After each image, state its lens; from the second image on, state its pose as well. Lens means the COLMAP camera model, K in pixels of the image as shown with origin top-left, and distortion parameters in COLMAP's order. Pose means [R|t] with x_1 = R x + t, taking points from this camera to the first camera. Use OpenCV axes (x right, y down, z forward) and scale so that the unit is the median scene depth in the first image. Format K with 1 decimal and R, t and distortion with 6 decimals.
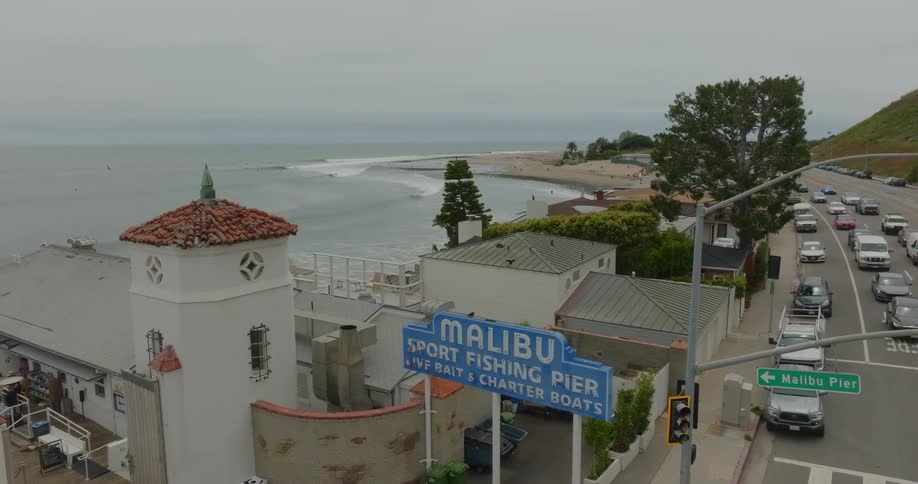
lens RADIAL K [[638.0, 0, 460.1], [0, 638.0, 245.3], [0, 0, 1]] dist [0.002636, 0.002059]
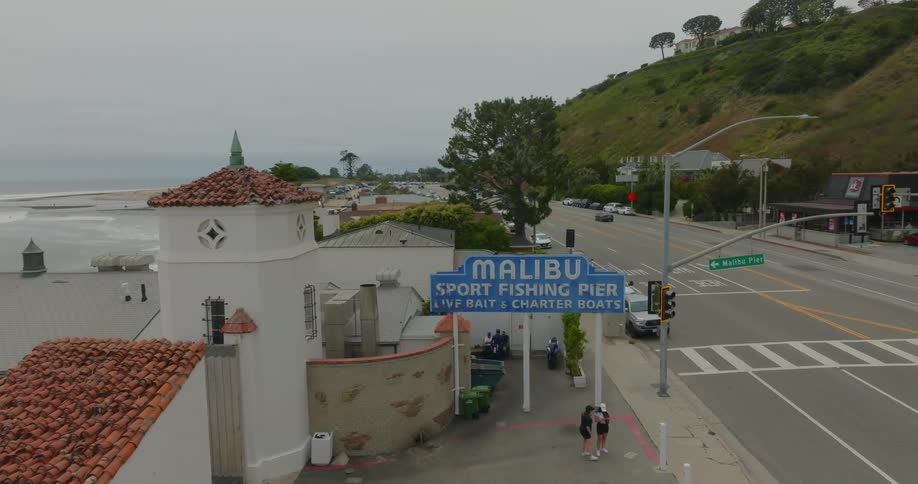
lens RADIAL K [[638.0, 0, 458.7], [0, 638.0, 240.6], [0, 0, 1]] dist [0.002636, 0.002059]
pose [[0.862932, -0.059732, 0.501777, -0.673447], [0.090083, 0.995267, -0.036442, 0.123088], [-0.497225, 0.076649, 0.864229, -0.022415]]
